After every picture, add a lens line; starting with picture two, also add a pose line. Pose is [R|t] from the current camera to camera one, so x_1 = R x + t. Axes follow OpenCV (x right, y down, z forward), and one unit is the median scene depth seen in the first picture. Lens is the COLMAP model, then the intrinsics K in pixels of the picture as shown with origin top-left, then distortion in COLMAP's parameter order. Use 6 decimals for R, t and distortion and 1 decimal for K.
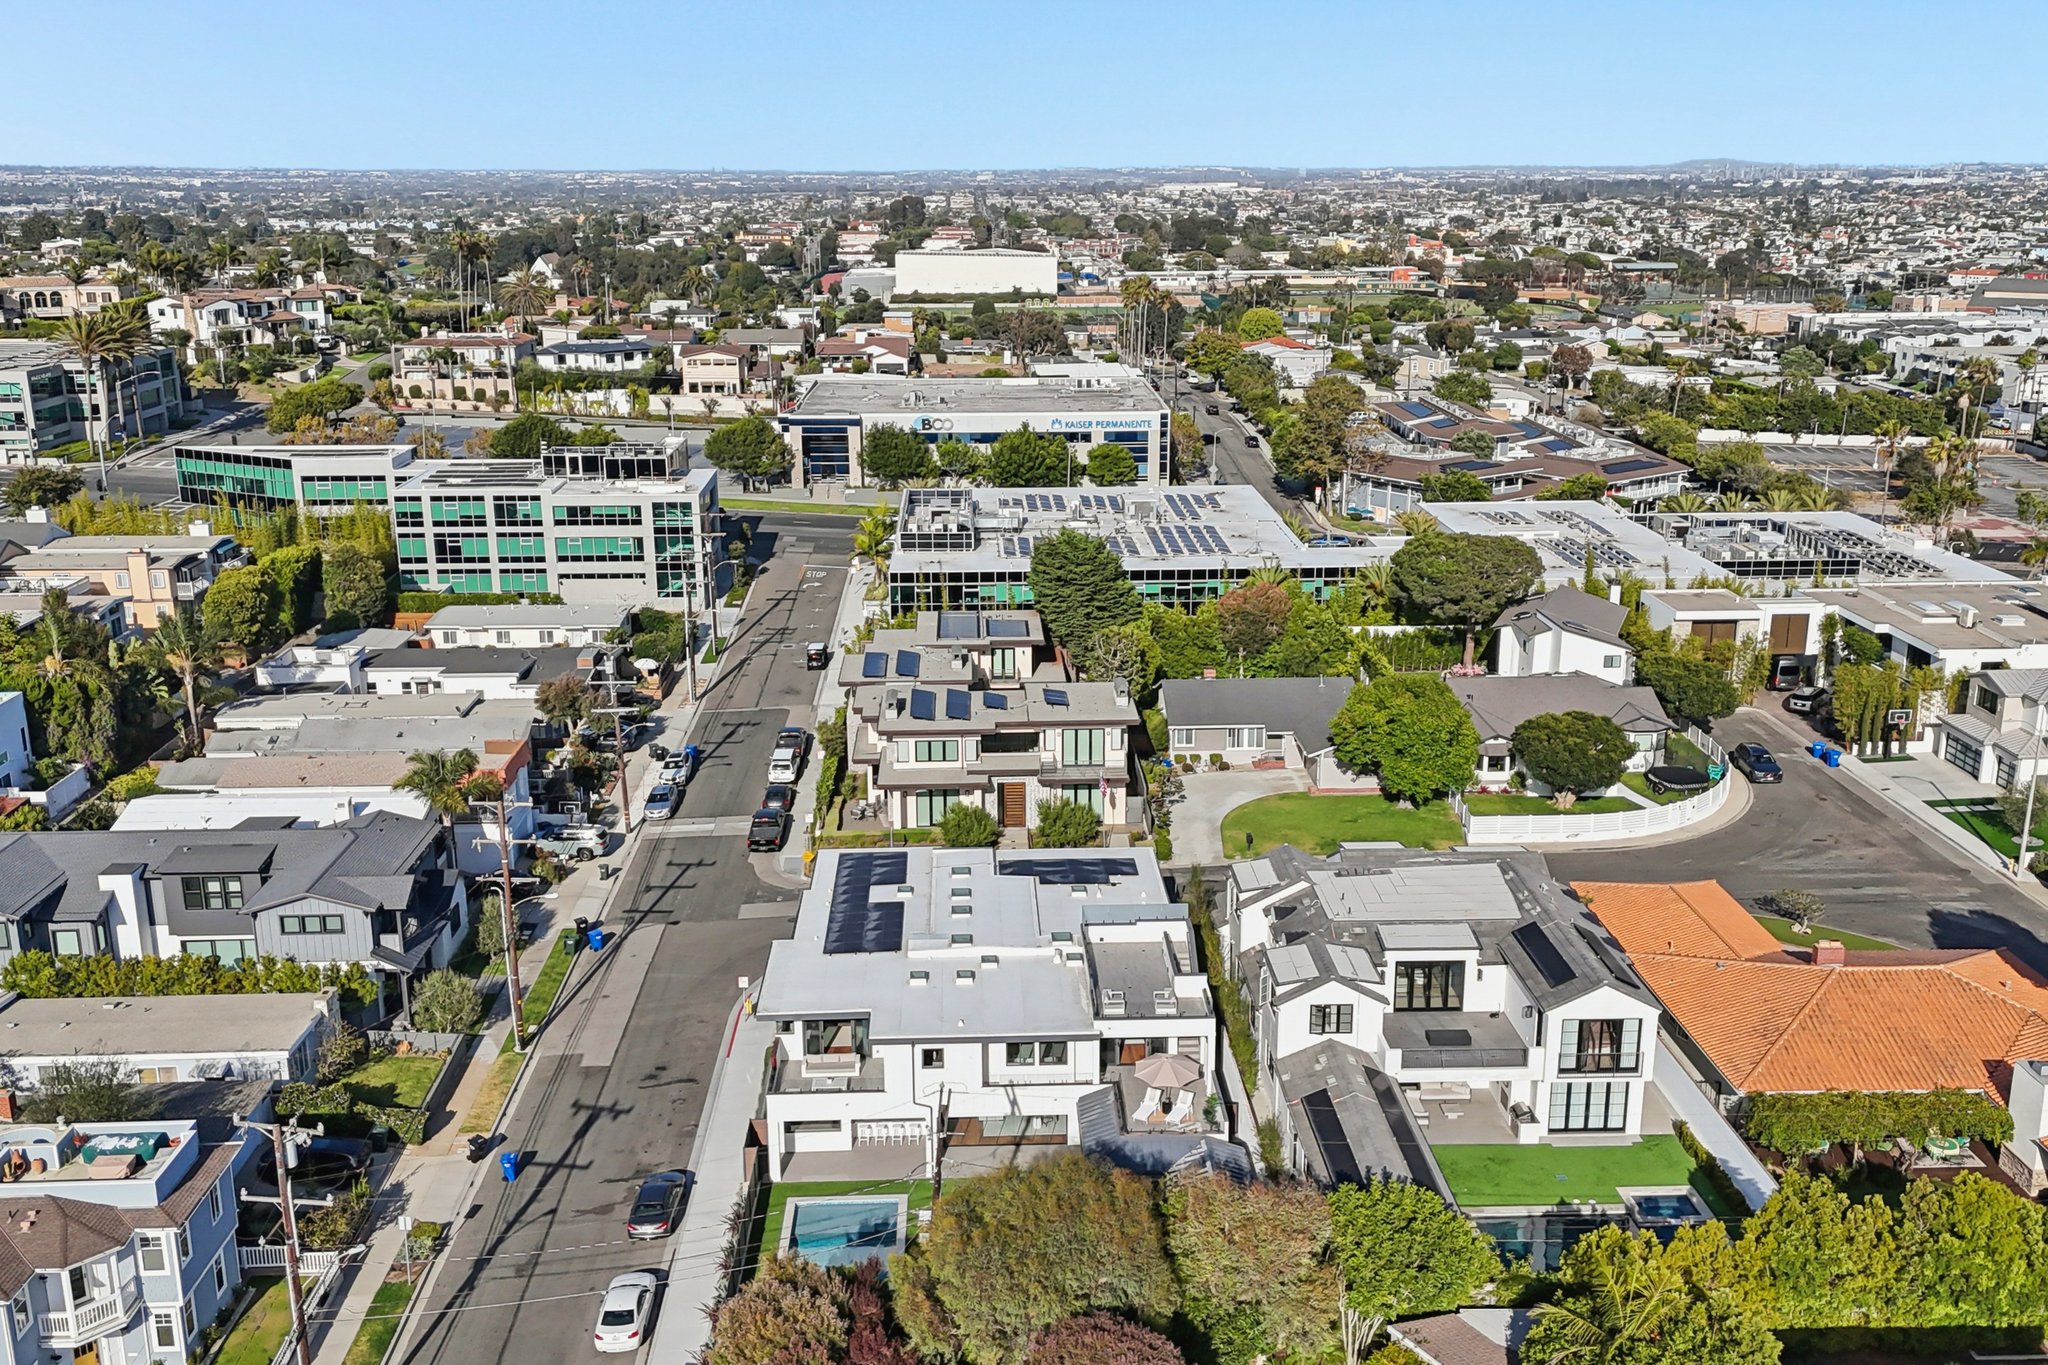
lens RADIAL K [[1878.0, 0, 1005.6], [0, 1878.0, 681.0], [0, 0, 1]] dist [0.117334, -0.175164]
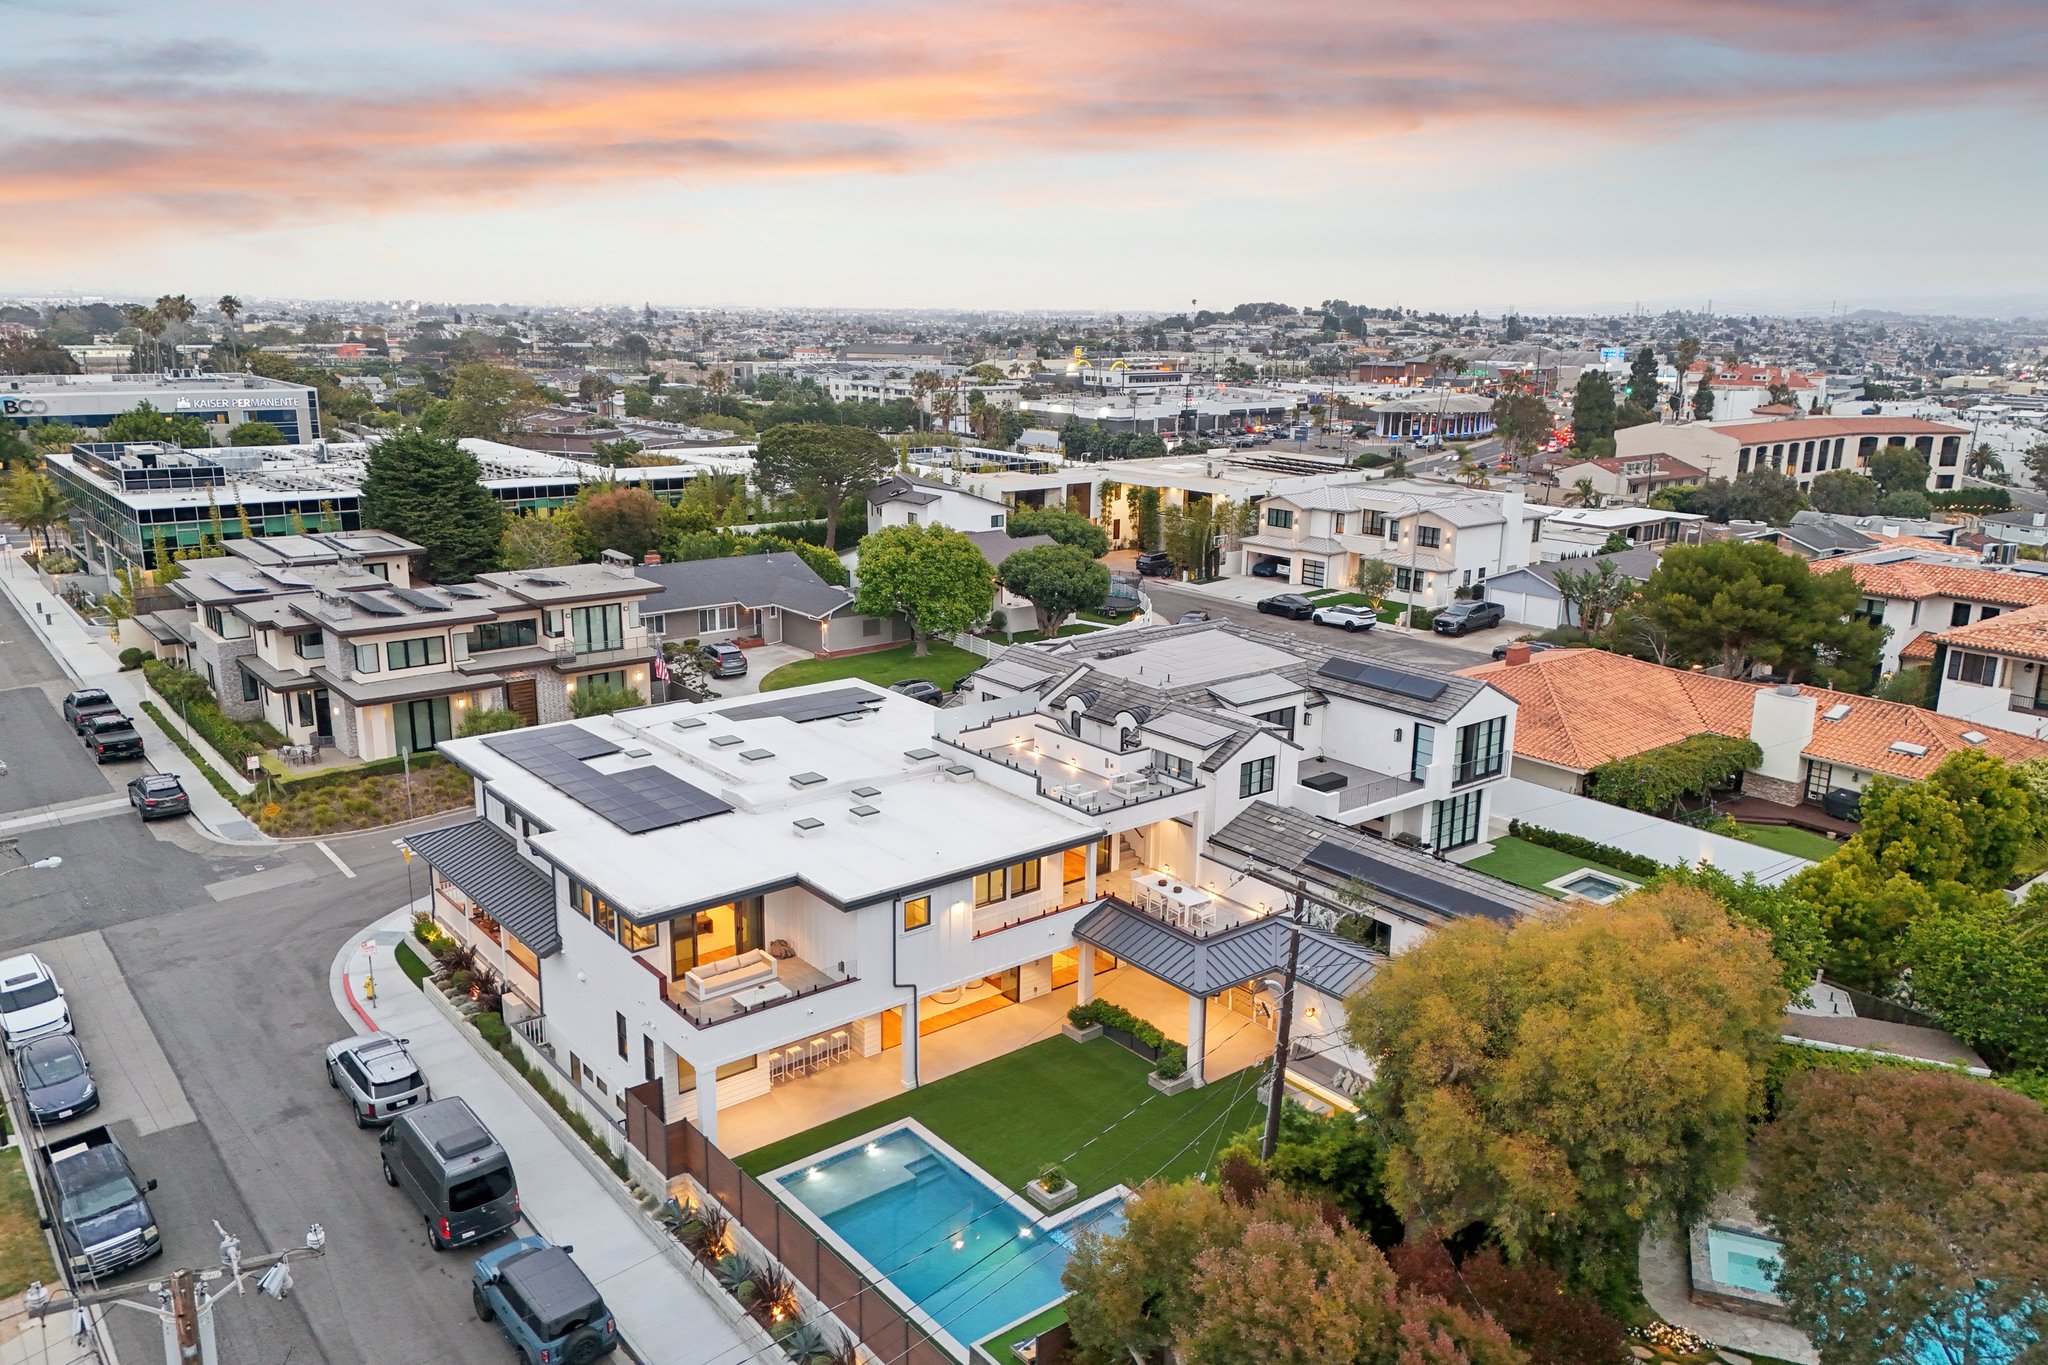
lens RADIAL K [[1522.4, 0, 1013.6], [0, 1522.4, 687.9], [0, 0, 1]] dist [0.090115, -0.094265]
pose [[0.794464, -0.131075, 0.592998, -0.146496], [0.145822, 0.989038, 0.023251, 0.048394], [-0.589545, 0.068000, 0.804868, 0.229896]]
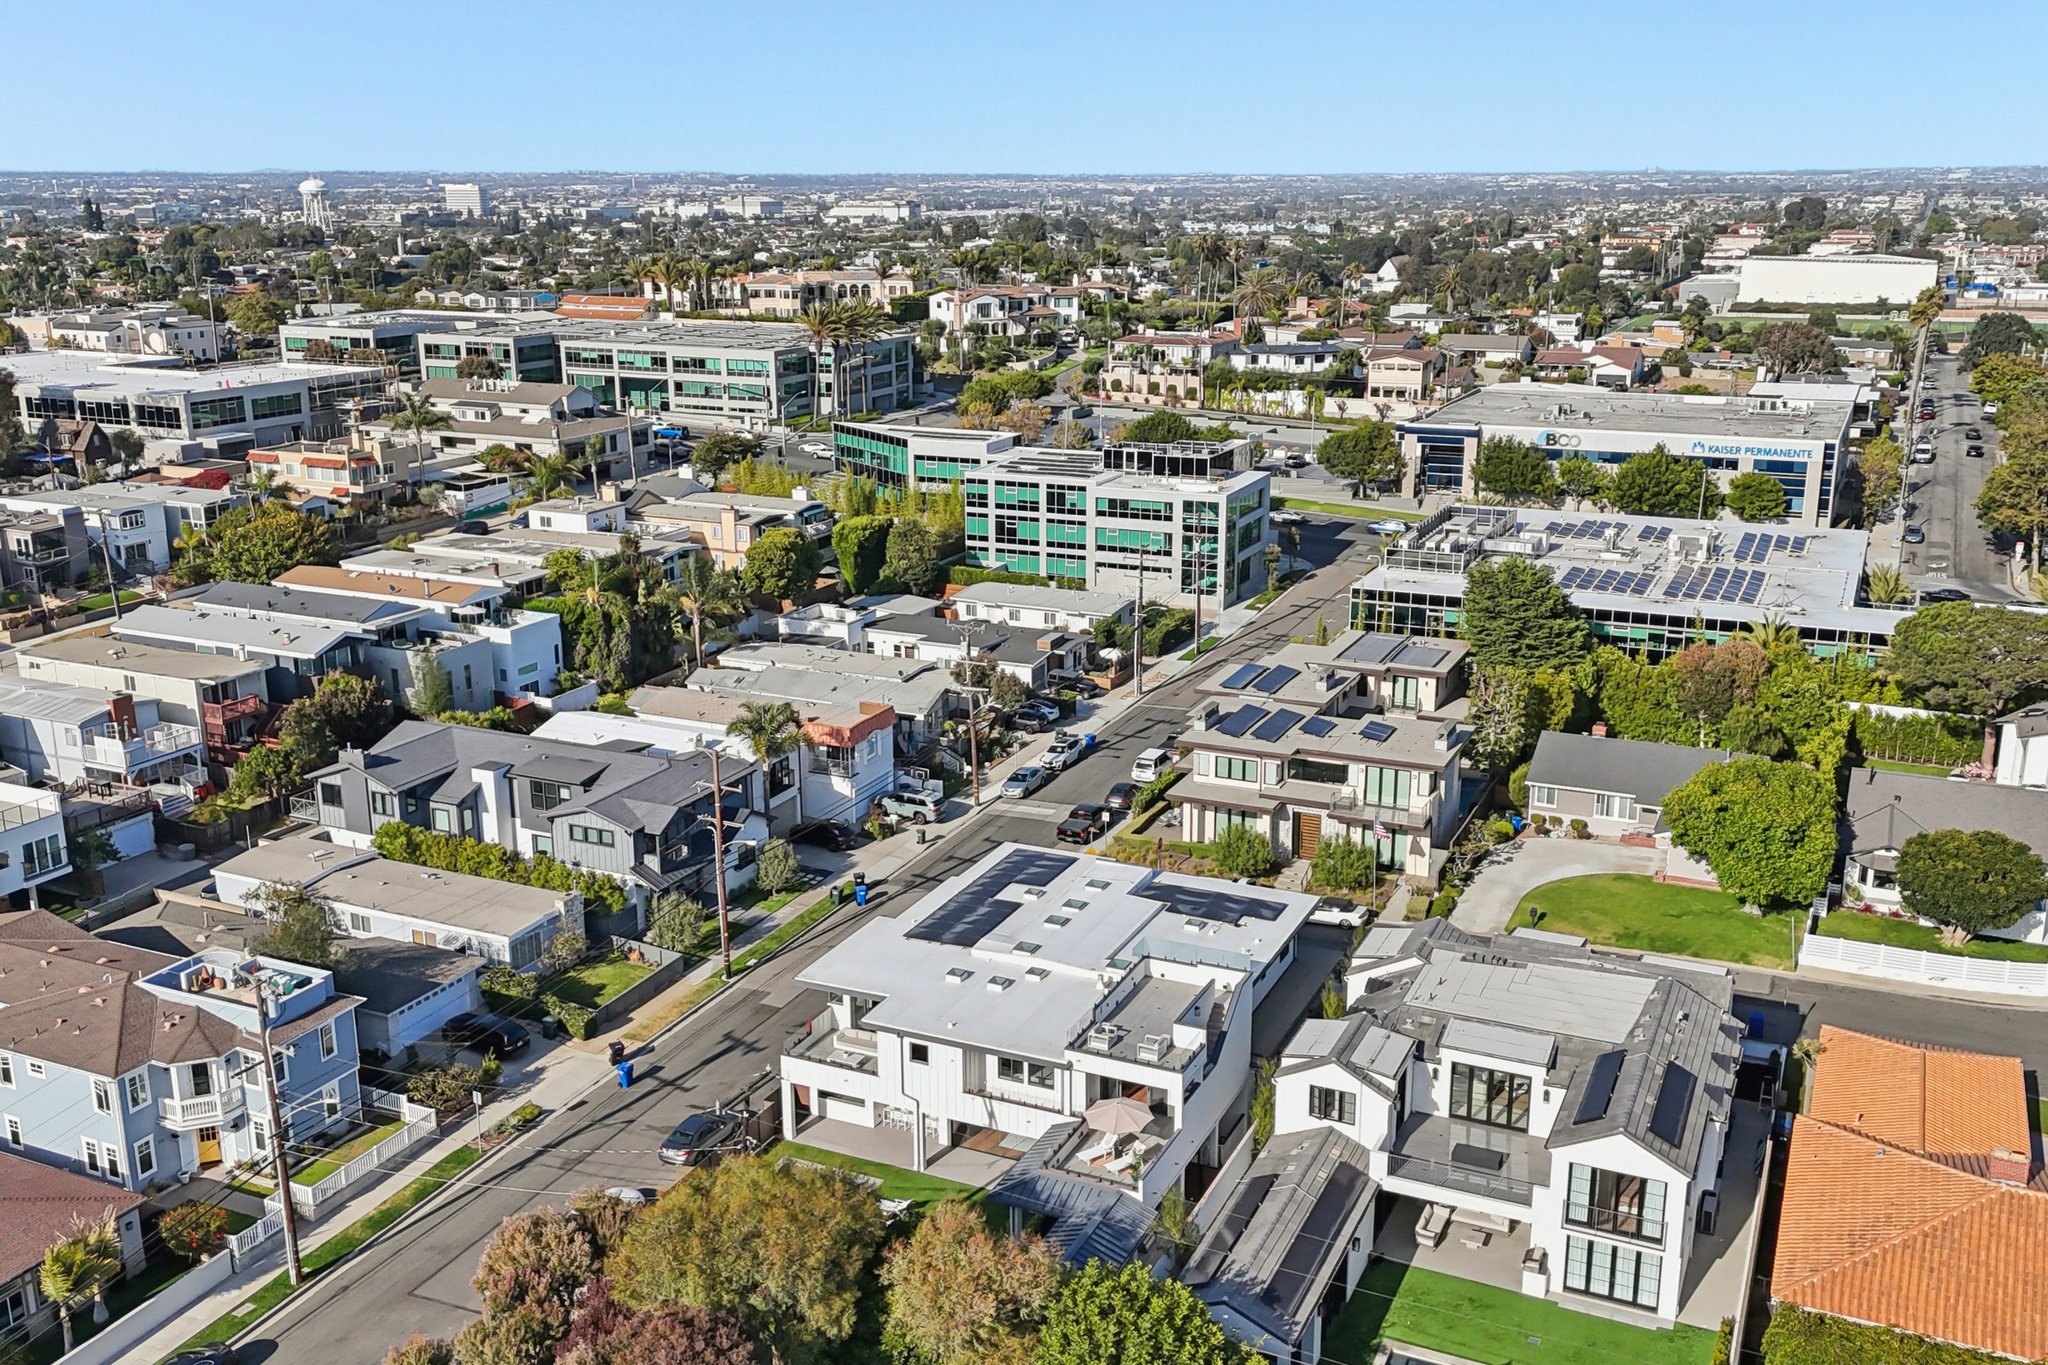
lens RADIAL K [[1858.5, 0, 1003.0], [0, 1858.5, 689.4], [0, 0, 1]] dist [0.187810, -0.439501]
pose [[0.889068, 0.121619, -0.441324, 0.185336], [-0.119645, 0.992287, 0.032422, -0.013852], [0.441863, 0.023977, 0.896762, 0.051173]]
